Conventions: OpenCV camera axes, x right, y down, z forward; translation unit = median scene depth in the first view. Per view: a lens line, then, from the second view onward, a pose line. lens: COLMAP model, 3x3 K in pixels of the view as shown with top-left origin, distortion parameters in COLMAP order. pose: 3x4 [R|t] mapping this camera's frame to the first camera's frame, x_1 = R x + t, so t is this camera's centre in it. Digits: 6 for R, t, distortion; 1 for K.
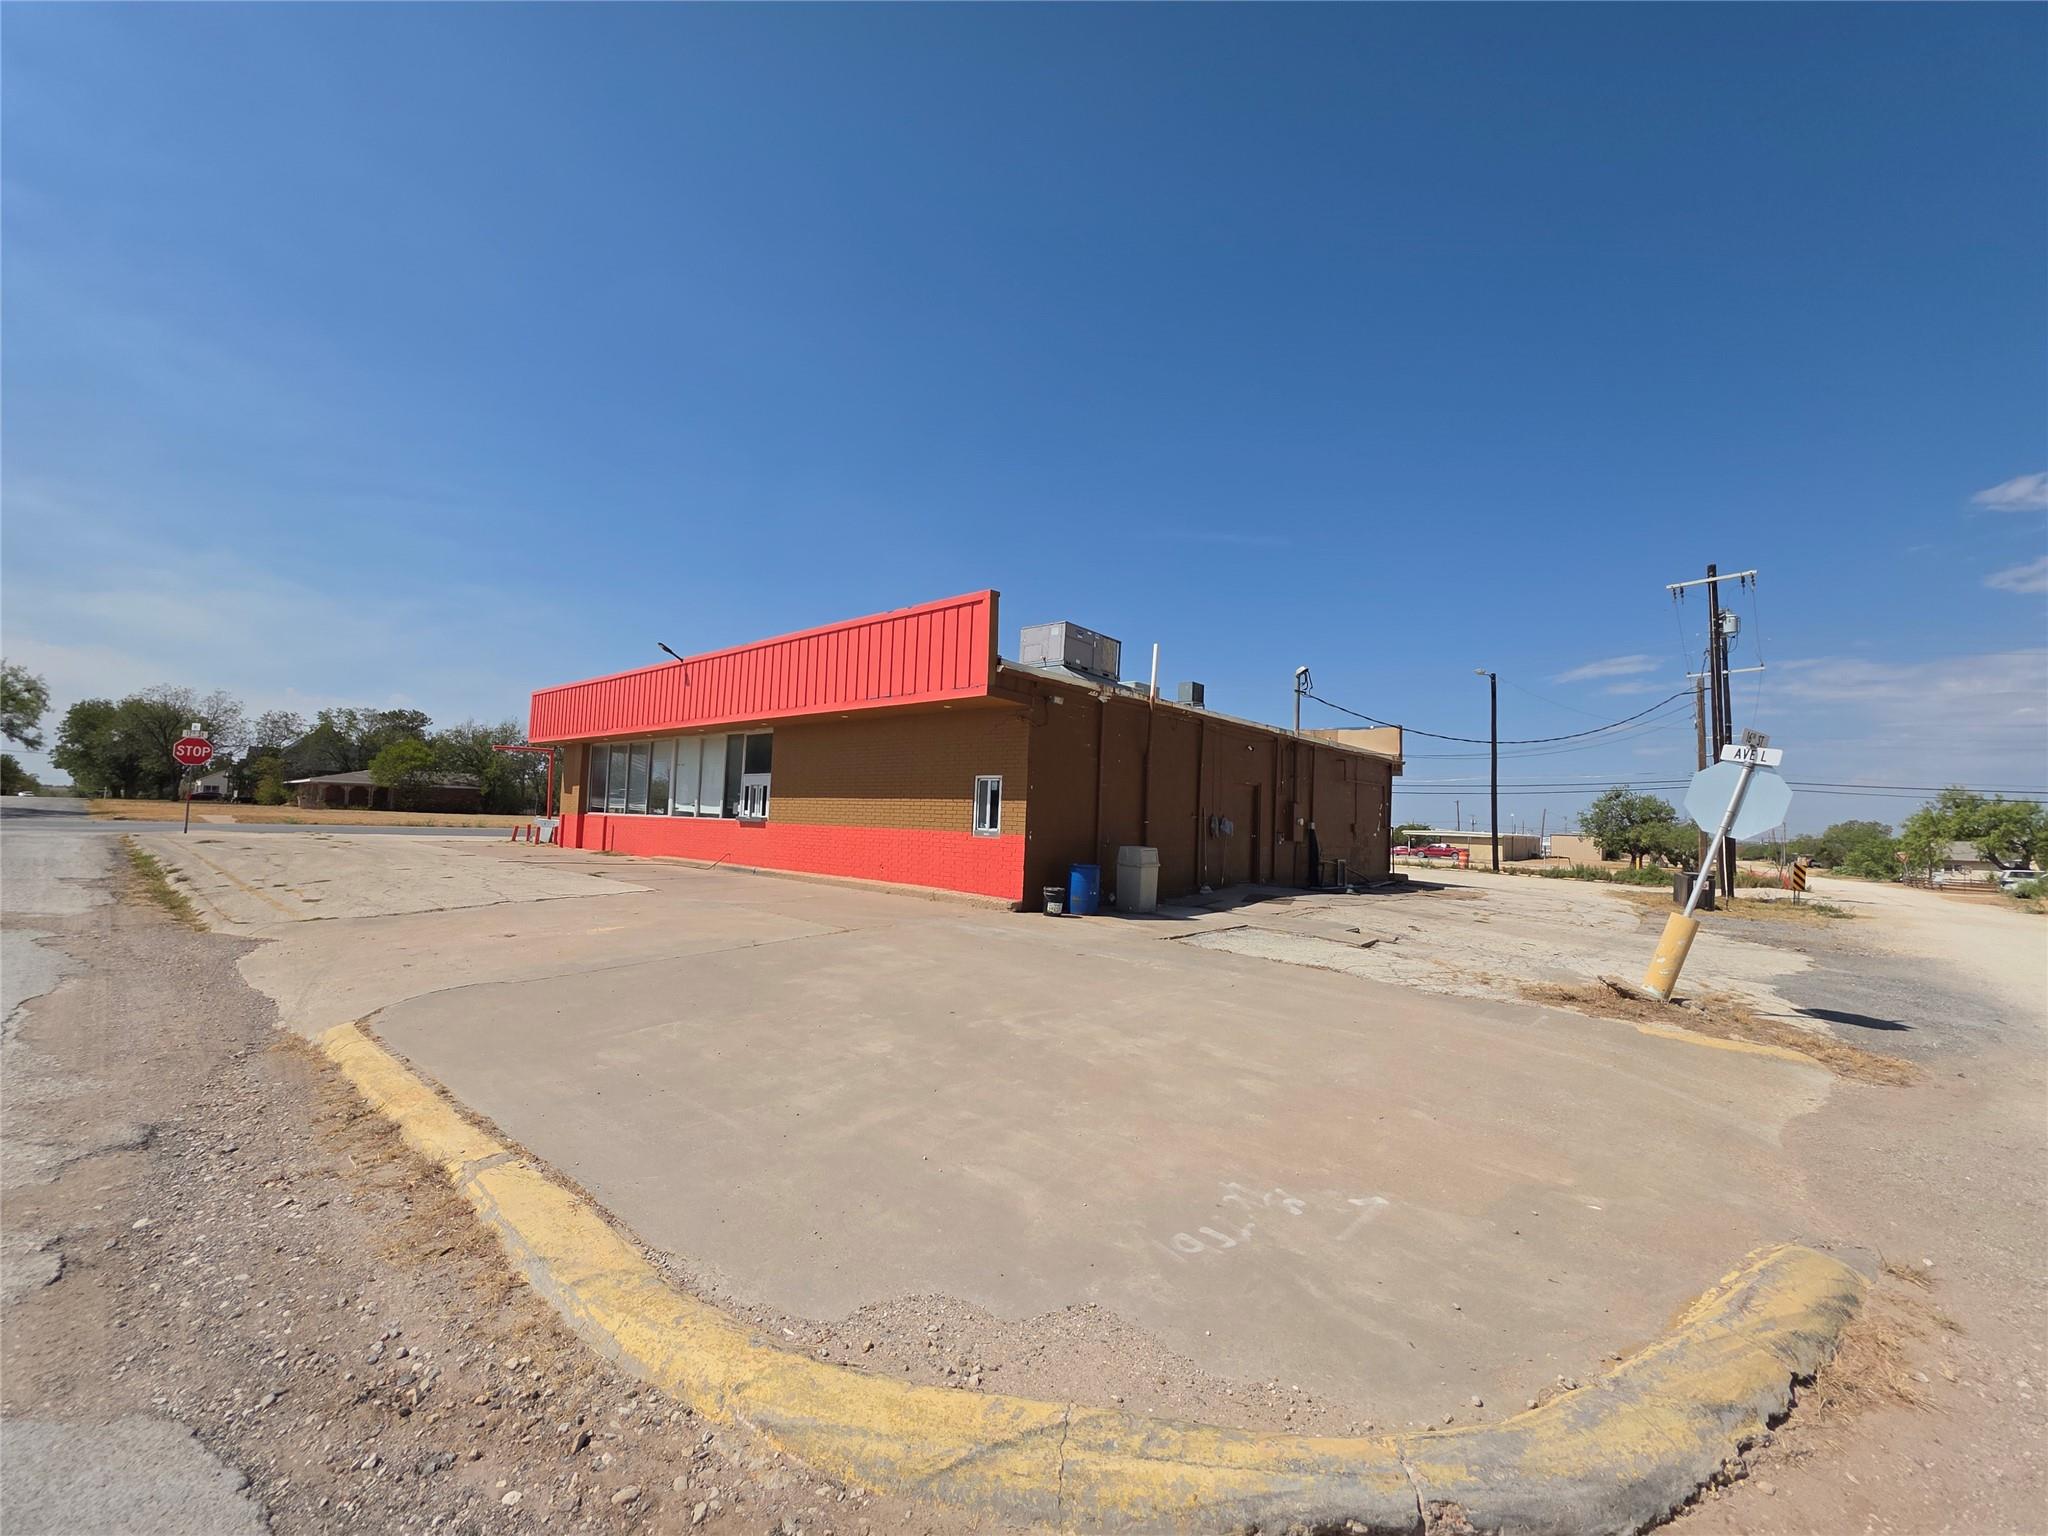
lens RADIAL K [[815.9, 0, 1020.0], [0, 815.9, 769.4], [0, 0, 1]] dist [0.019705, -0.010446]
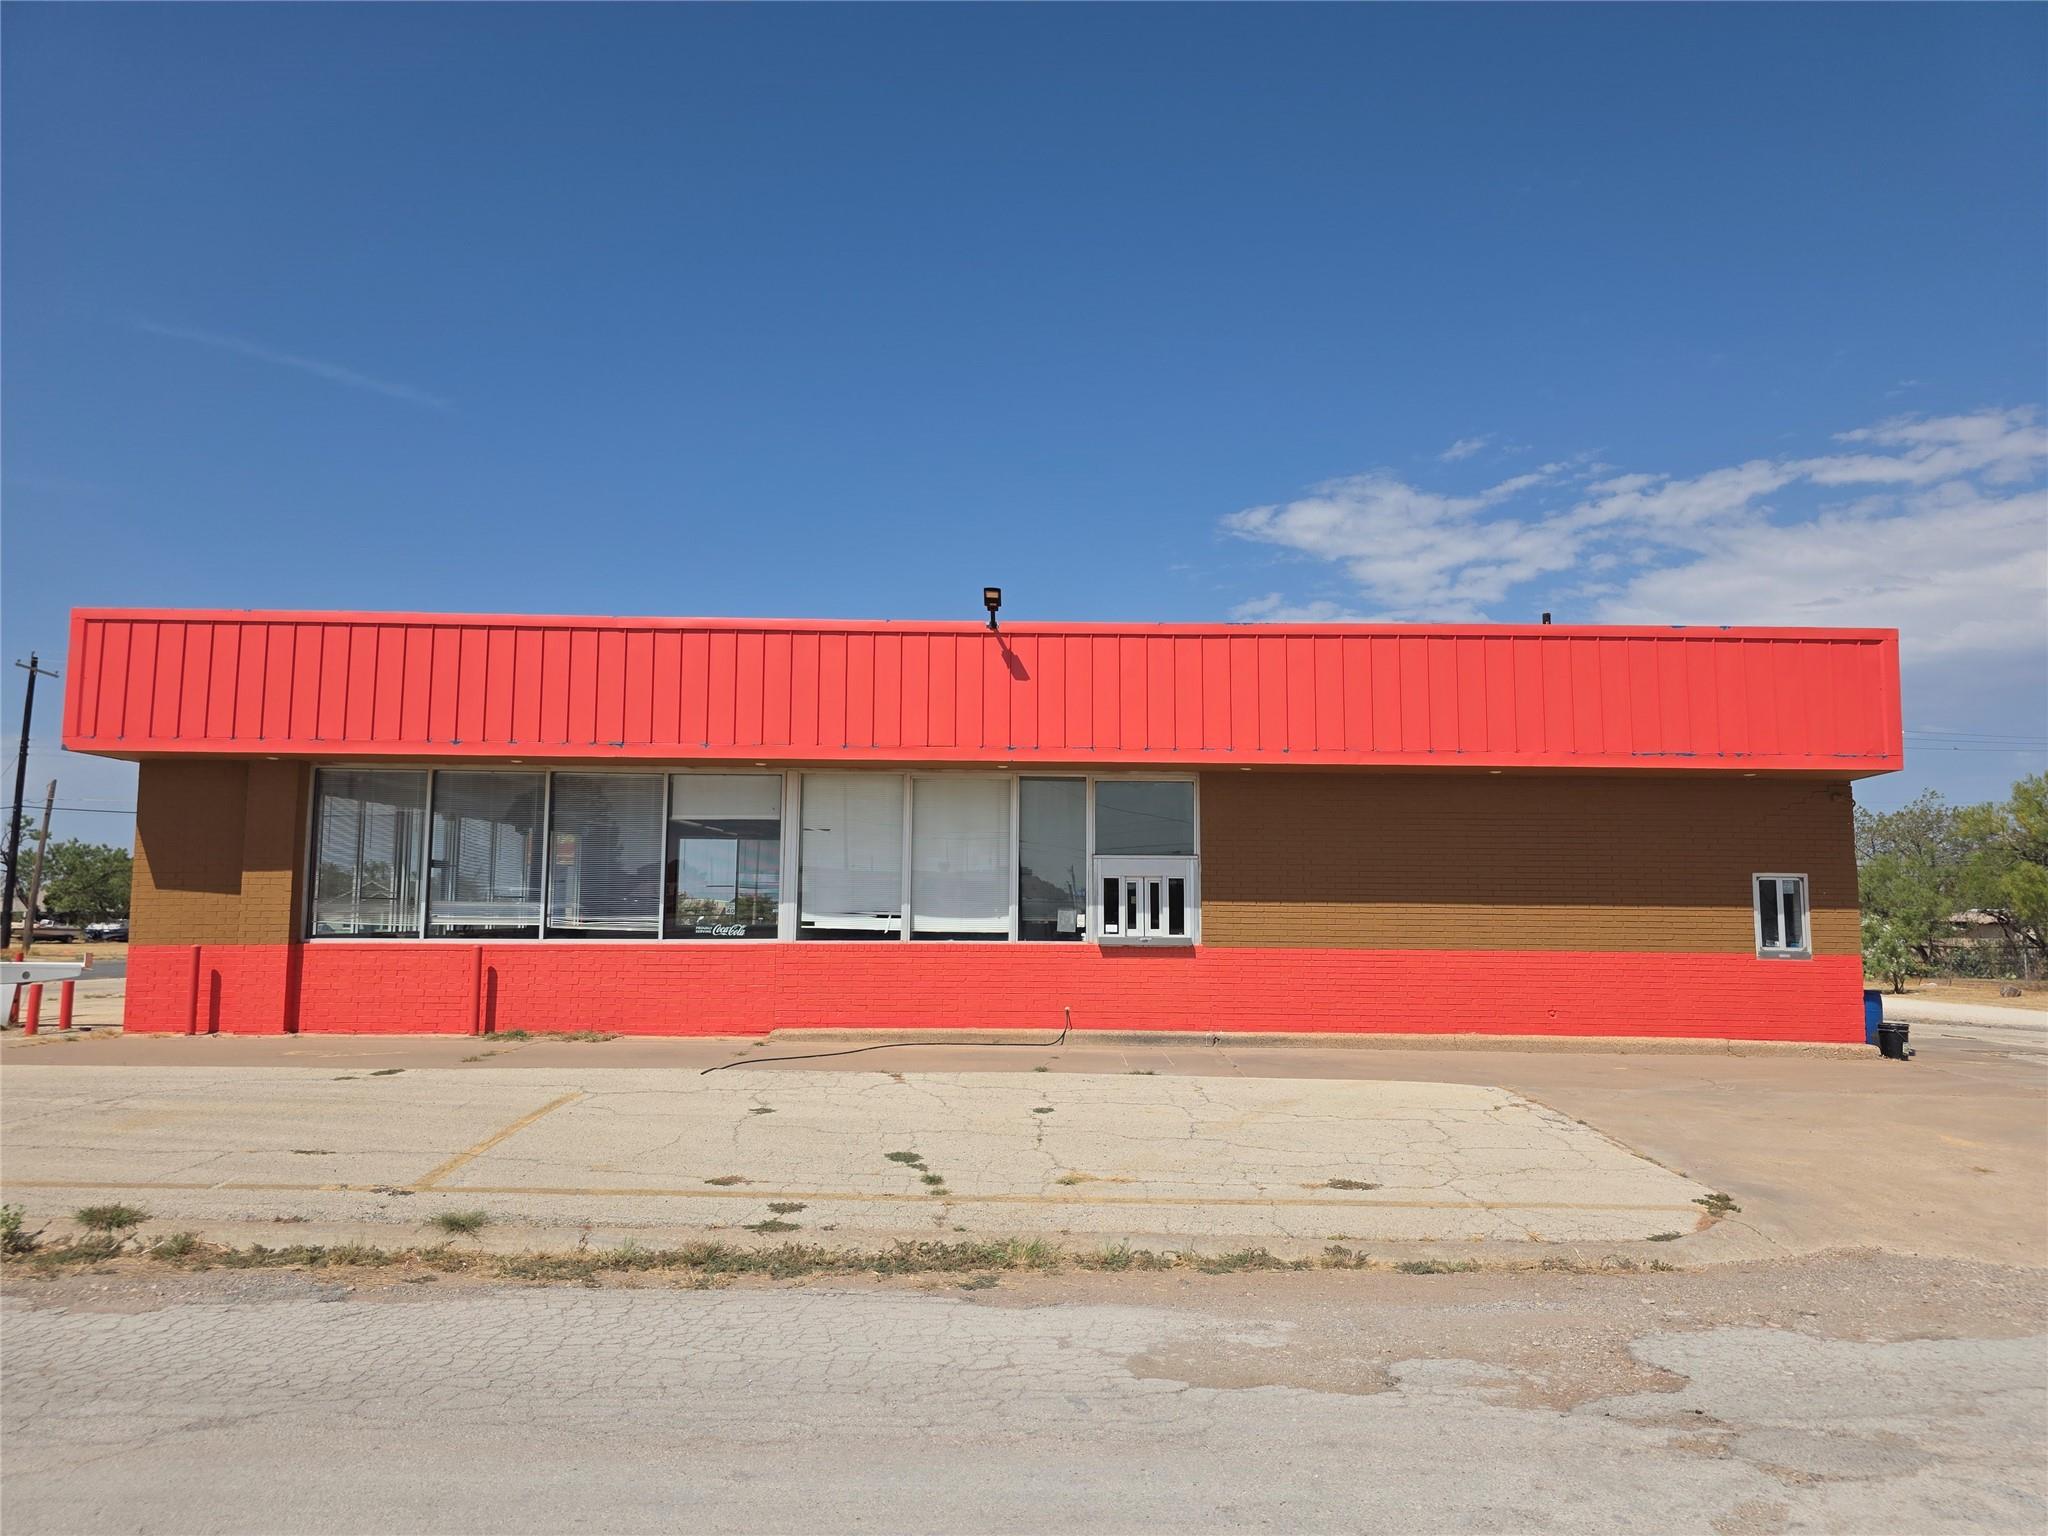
lens RADIAL K [[1381.2, 0, 1024.0], [0, 1381.2, 768.0], [0, 0, 1]] dist [0.058181, -0.048910]
pose [[0.745999, 0.040905, 0.664690, -1.010531], [-0.025373, 0.999133, -0.033011, -0.020557], [-0.665464, 0.007761, 0.746390, 0.391245]]
